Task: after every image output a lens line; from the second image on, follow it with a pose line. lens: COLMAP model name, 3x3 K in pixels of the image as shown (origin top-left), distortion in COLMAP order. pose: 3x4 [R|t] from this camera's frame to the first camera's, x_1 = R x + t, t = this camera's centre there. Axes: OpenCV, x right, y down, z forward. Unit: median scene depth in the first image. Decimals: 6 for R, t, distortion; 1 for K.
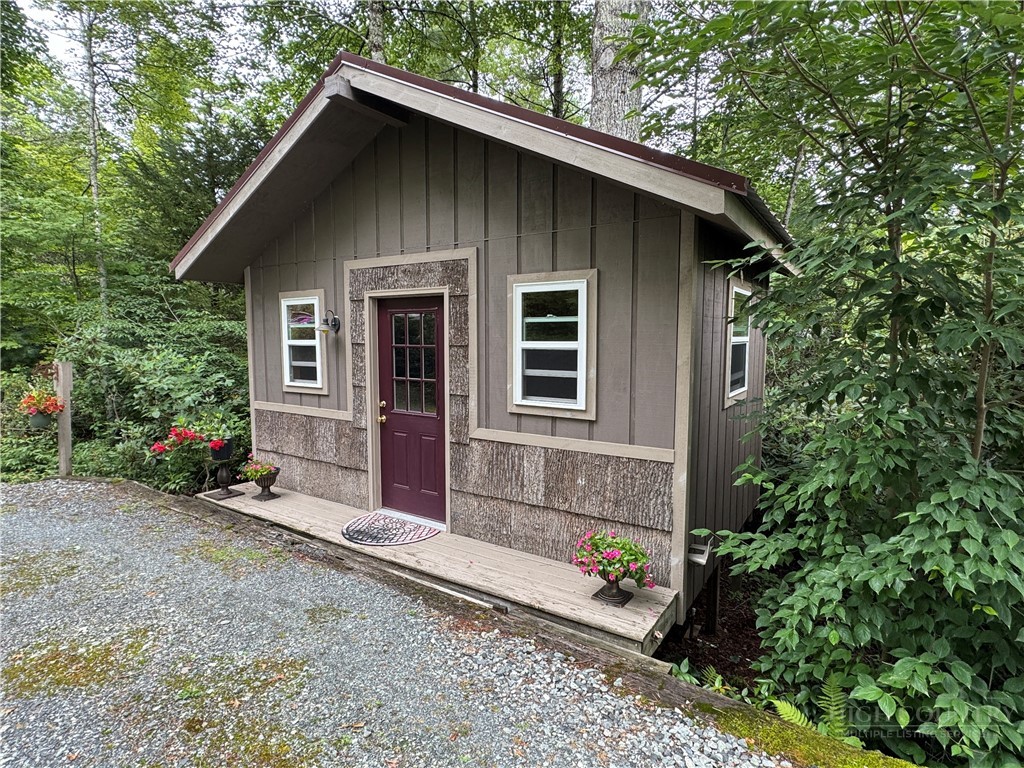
lens RADIAL K [[536.2, 0, 512.3], [0, 536.2, 379.6], [0, 0, 1]] dist [-0.003277, 0.000156]
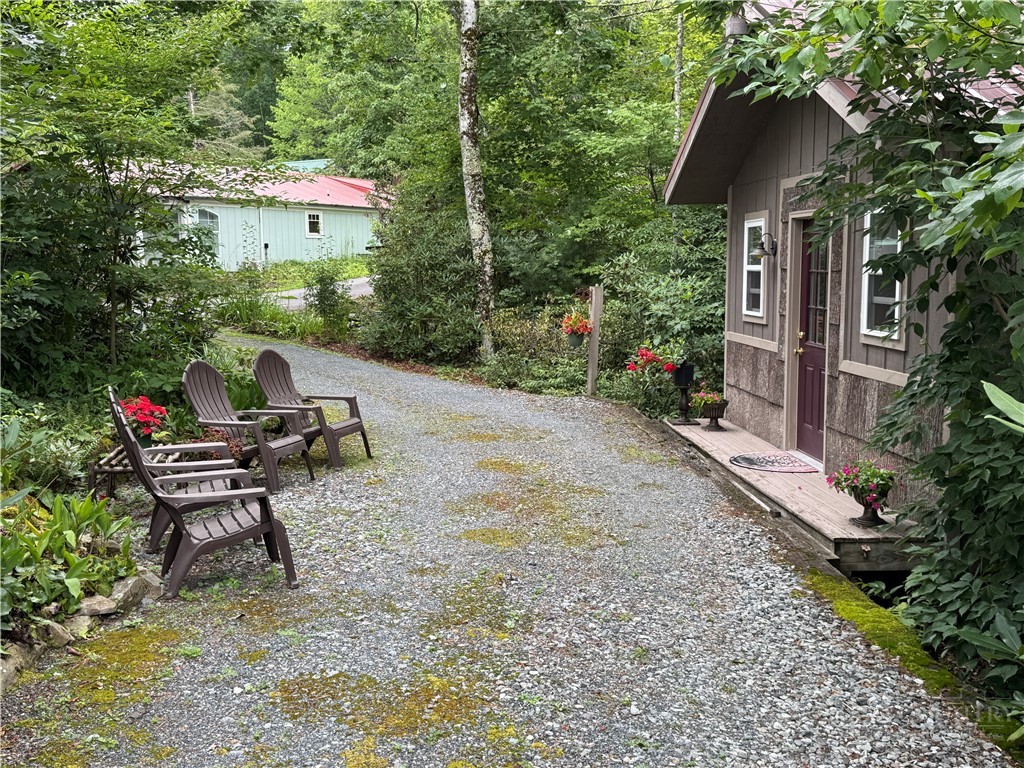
lens RADIAL K [[1101.5, 0, 512.4], [0, 1101.5, 384.7], [0, 0, 1]] dist [-0.004634, 0.000000]
pose [[0.606520, 0.085996, -0.790404, 0.948235], [-0.060970, 0.996237, 0.061605, 0.043633], [0.792727, 0.010826, 0.609481, -0.531290]]
